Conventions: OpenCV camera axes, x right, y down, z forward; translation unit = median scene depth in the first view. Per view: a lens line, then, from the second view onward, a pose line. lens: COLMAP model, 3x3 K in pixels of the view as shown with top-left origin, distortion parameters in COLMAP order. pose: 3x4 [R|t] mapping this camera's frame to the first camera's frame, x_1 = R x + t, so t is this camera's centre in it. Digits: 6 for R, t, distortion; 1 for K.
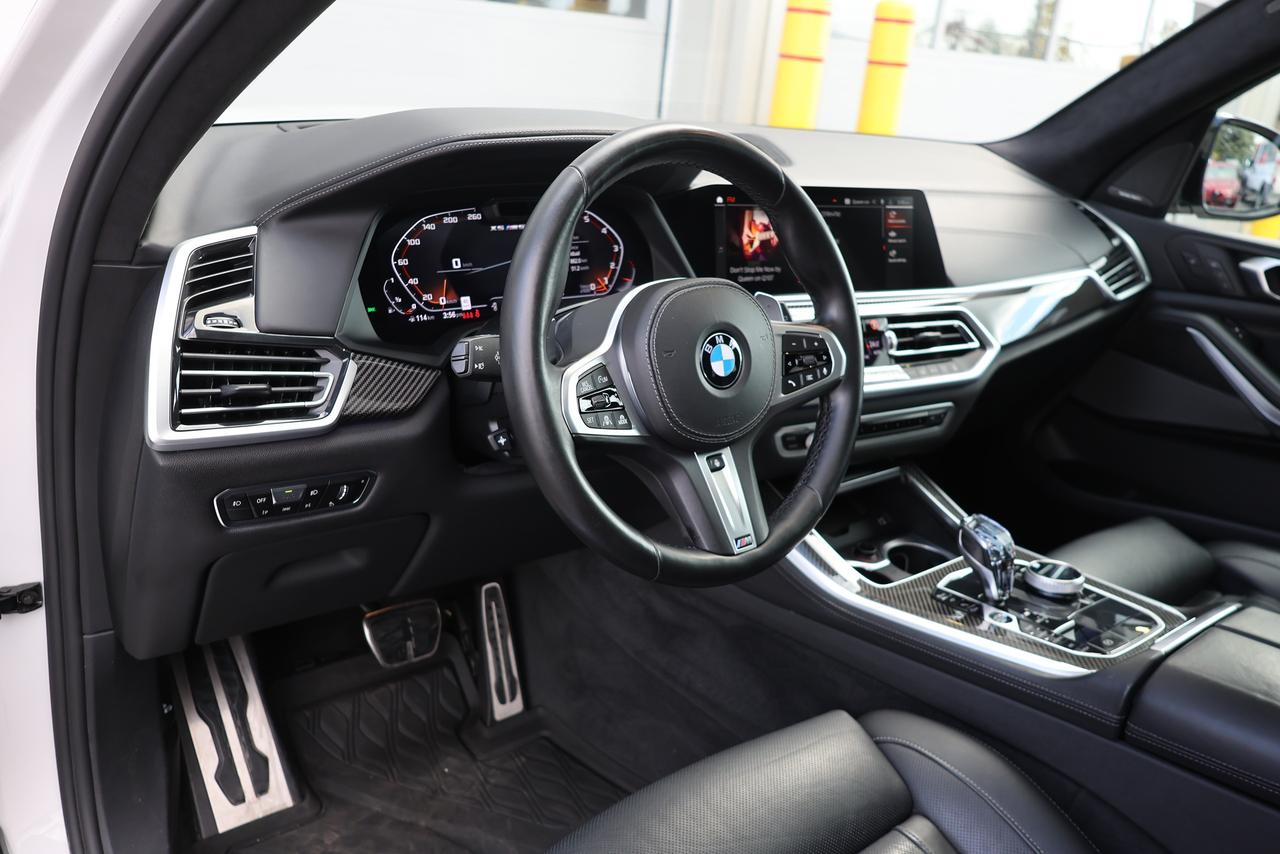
lens RADIAL K [[1031.9, 0, 636.6], [0, 1031.9, 440.3], [0, 0, 1]] dist [0.037028, 0.006744]
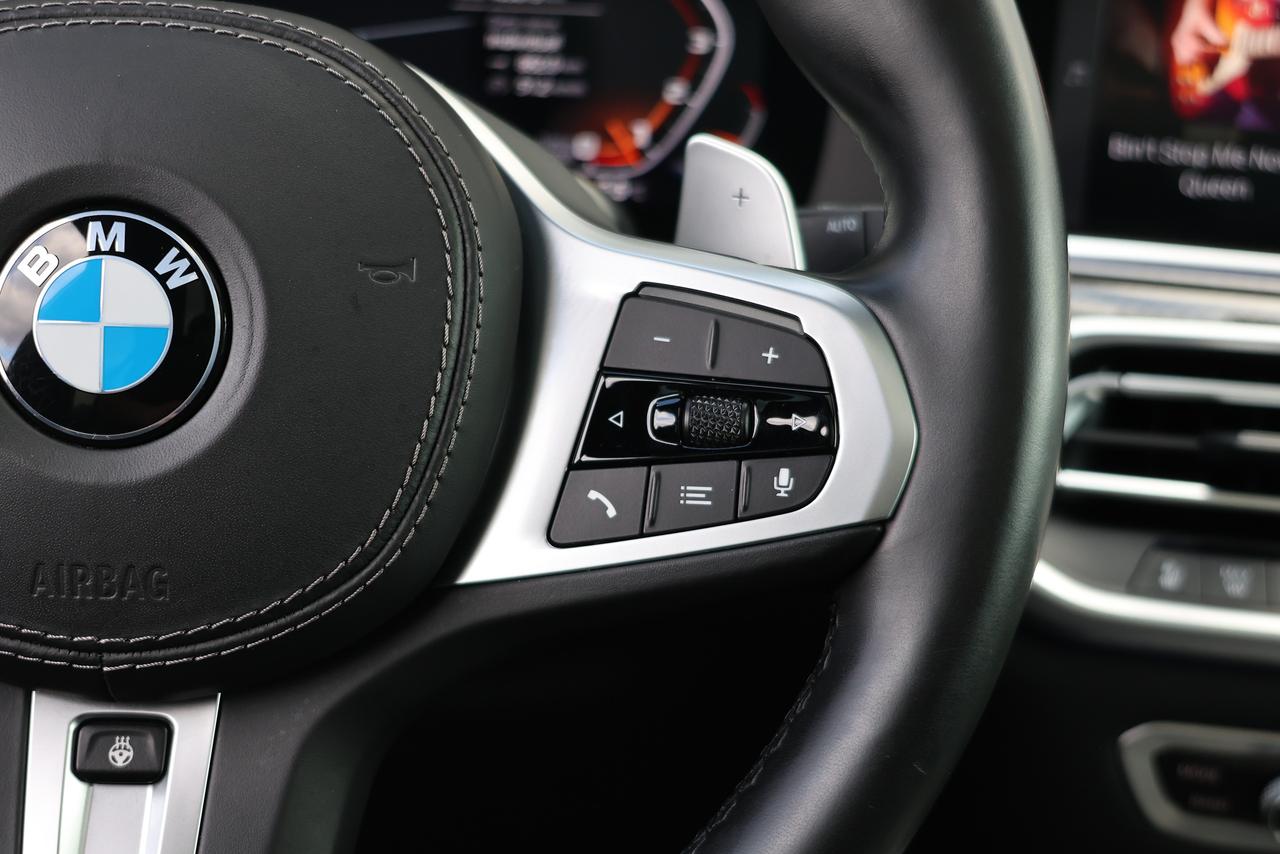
lens RADIAL K [[1814.3, 0, 640.0], [0, 1814.3, 418.3], [0, 0, 1]] dist [-0.011257, 0.000000]
pose [[0.781804, 0.147795, -0.605755, 0.358340], [-0.204296, 0.978592, -0.024908, -0.059051], [0.589106, 0.143227, 0.795261, 0.616784]]
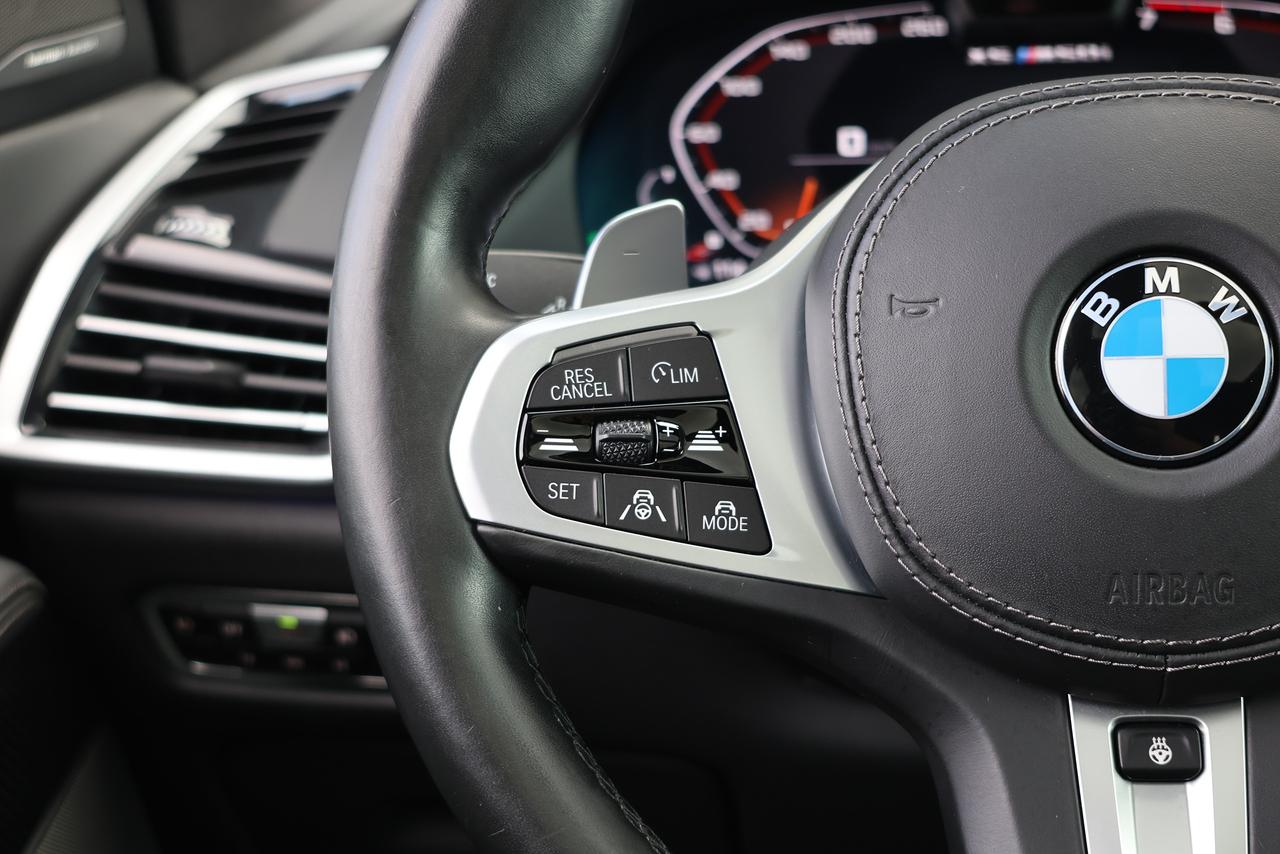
lens RADIAL K [[1814.3, 0, 641.1], [0, 1814.3, 421.2], [0, 0, 1]] dist [-0.011257, 0.000000]
pose [[0.685538, 0.068631, -0.724795, 0.272092], [-0.175921, 0.981661, -0.073439, -0.003278], [0.706463, 0.177852, 0.685040, 0.487956]]
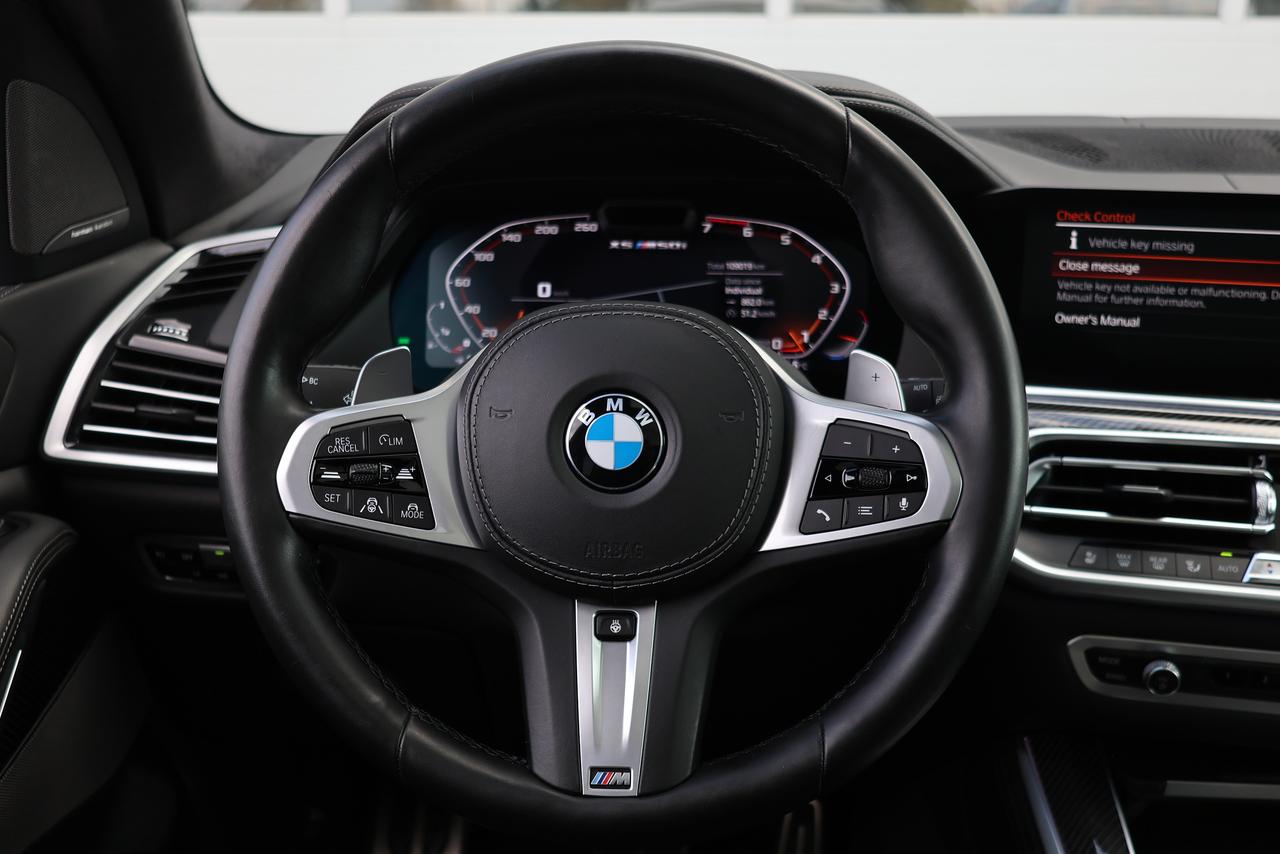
lens RADIAL K [[1305.4, 0, 644.4], [0, 1305.4, 426.3], [0, 0, 1]] dist [-0.011933, 0.000000]
pose [[0.739341, 0.098184, -0.666134, 0.469255], [-0.189619, 0.979633, -0.066066, -0.034663], [0.646080, 0.175157, 0.742900, 0.398374]]
